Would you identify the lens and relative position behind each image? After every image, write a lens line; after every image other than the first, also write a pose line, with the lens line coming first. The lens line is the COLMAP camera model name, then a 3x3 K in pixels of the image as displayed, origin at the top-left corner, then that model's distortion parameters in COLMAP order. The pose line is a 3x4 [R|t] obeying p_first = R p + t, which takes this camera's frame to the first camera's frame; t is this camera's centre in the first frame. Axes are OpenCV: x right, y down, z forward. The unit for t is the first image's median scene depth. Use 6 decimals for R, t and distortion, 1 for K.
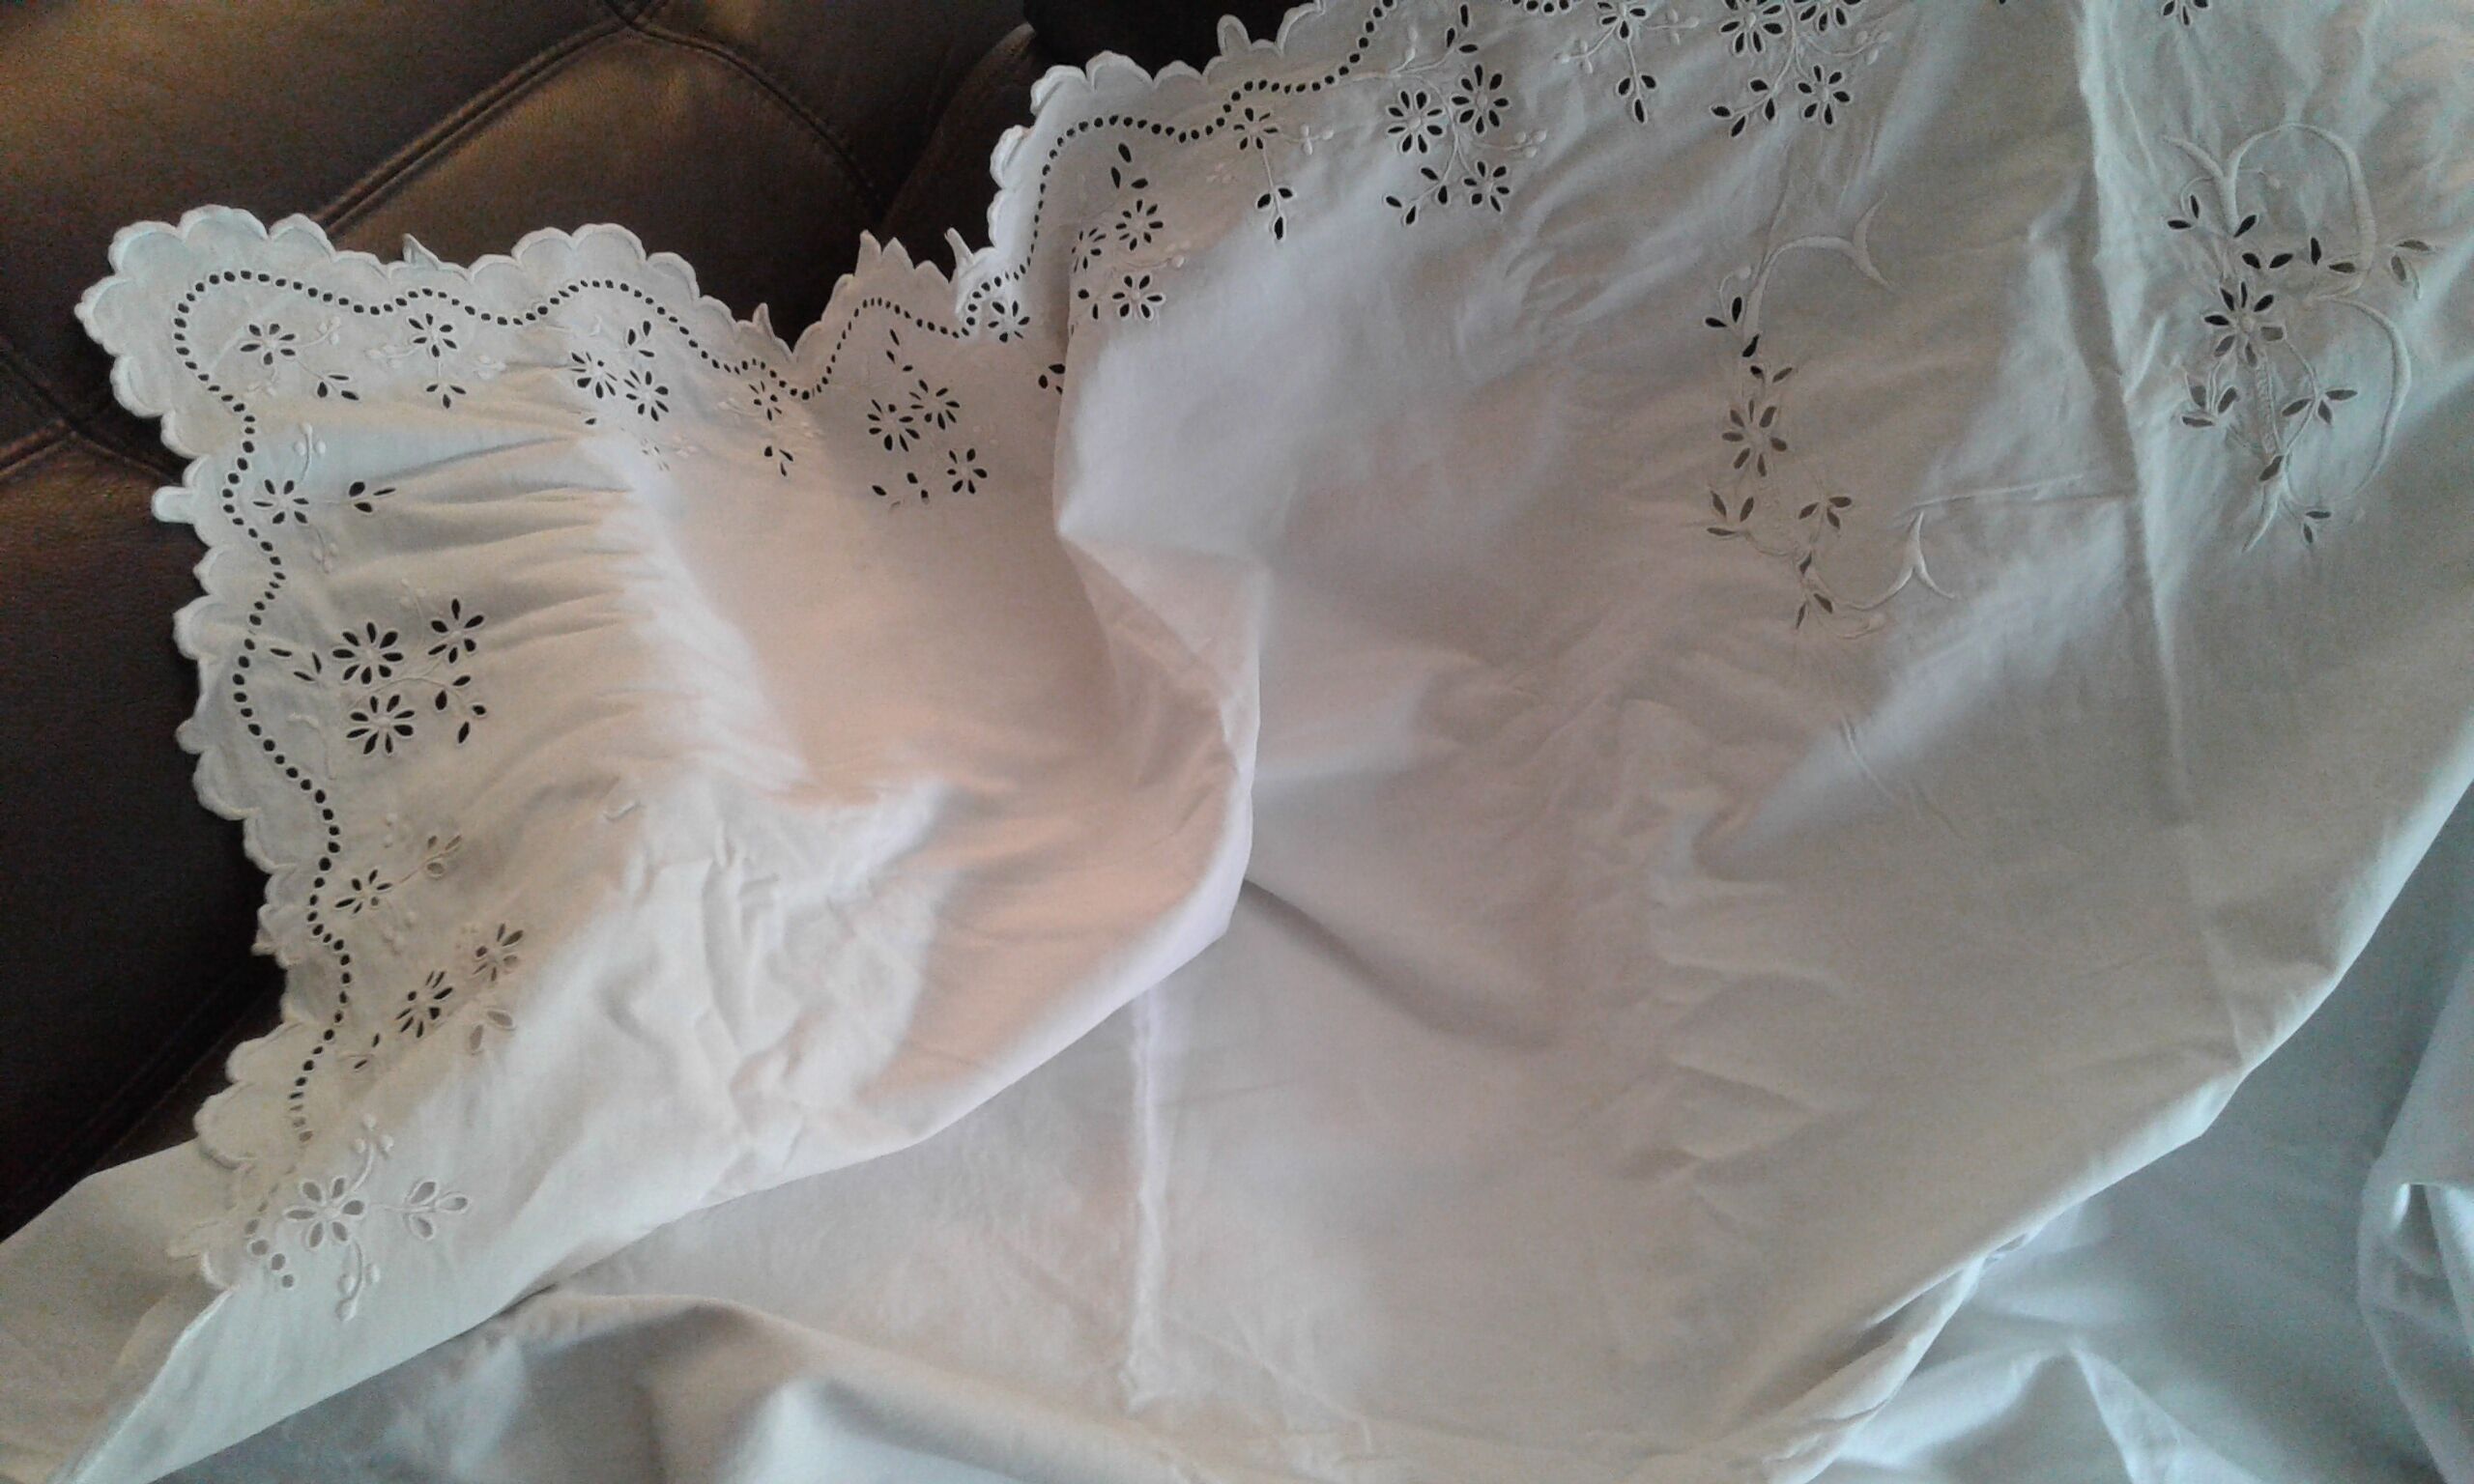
lens RADIAL K [[2232.1, 0, 1237.0], [0, 2232.1, 742.0], [0, 0, 1]] dist [0.007649, -0.003113]
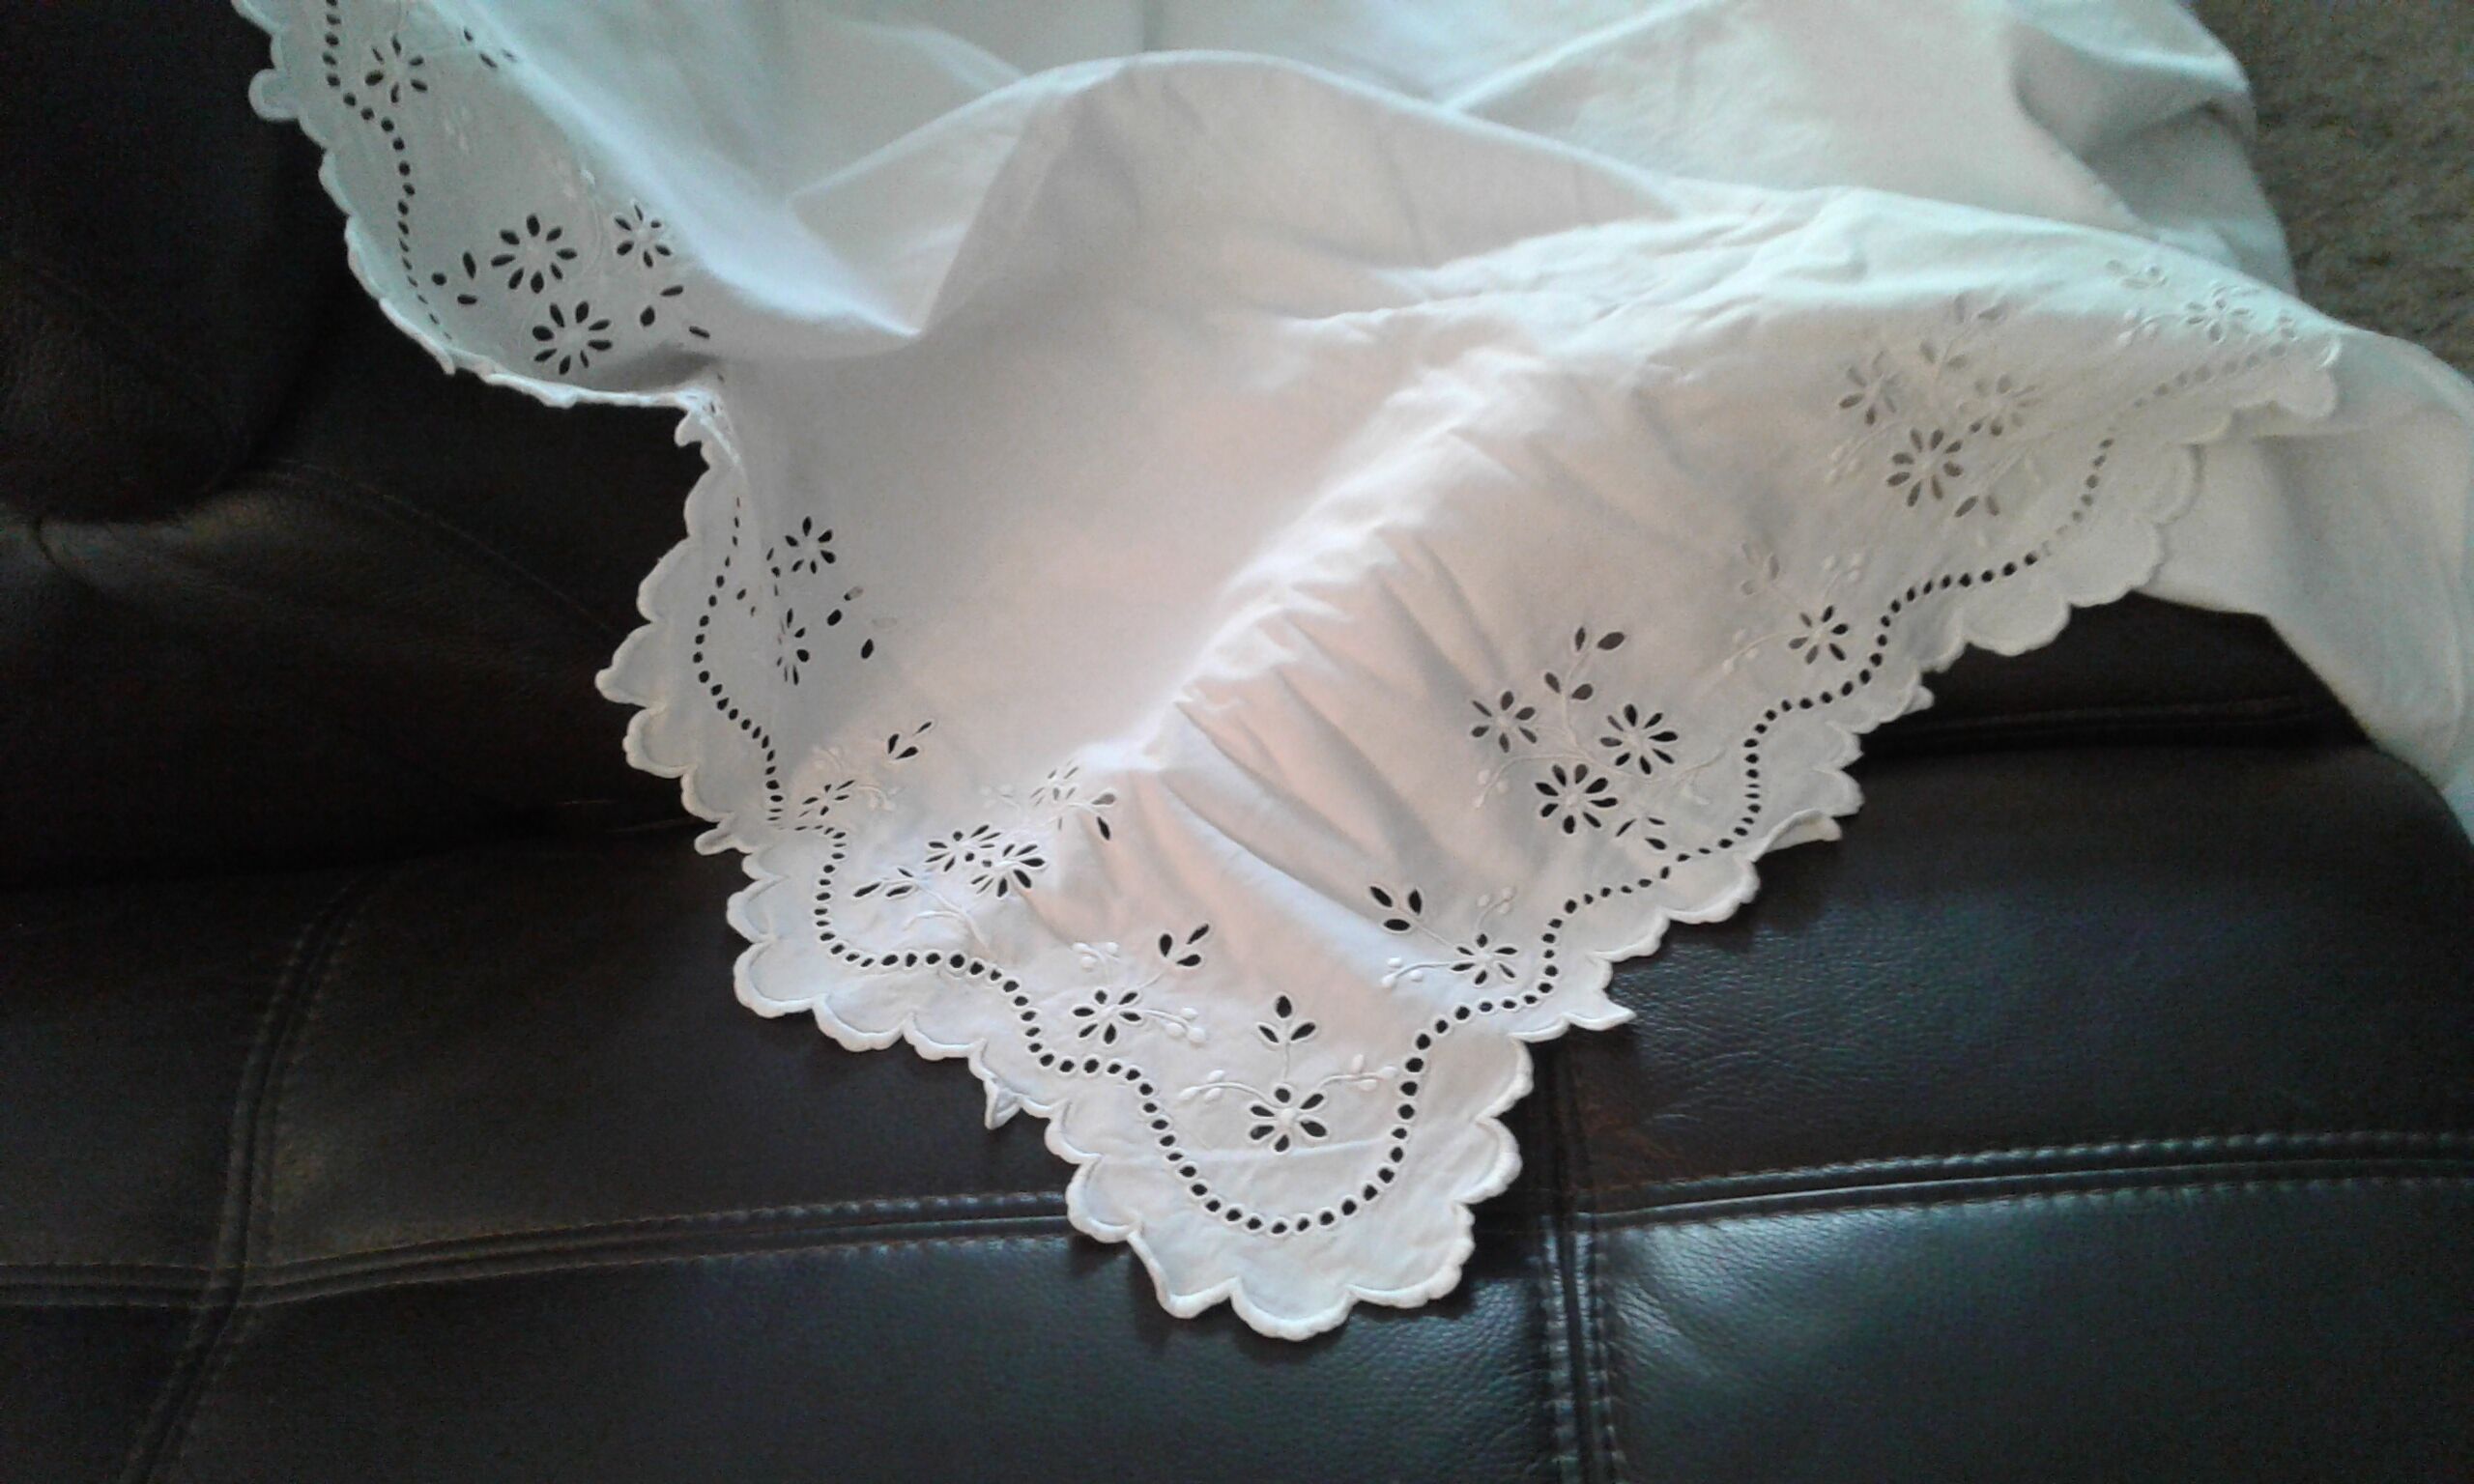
lens RADIAL K [[2205.4, 0, 1237.0], [0, 2205.4, 742.0], [0, 0, 1]] dist [0.107369, -0.289290]
pose [[-0.400910, -0.894658, 0.197123, -0.479063], [0.700428, -0.160652, 0.695407, -0.686195], [-0.590484, 0.416866, 0.691051, 0.500654]]
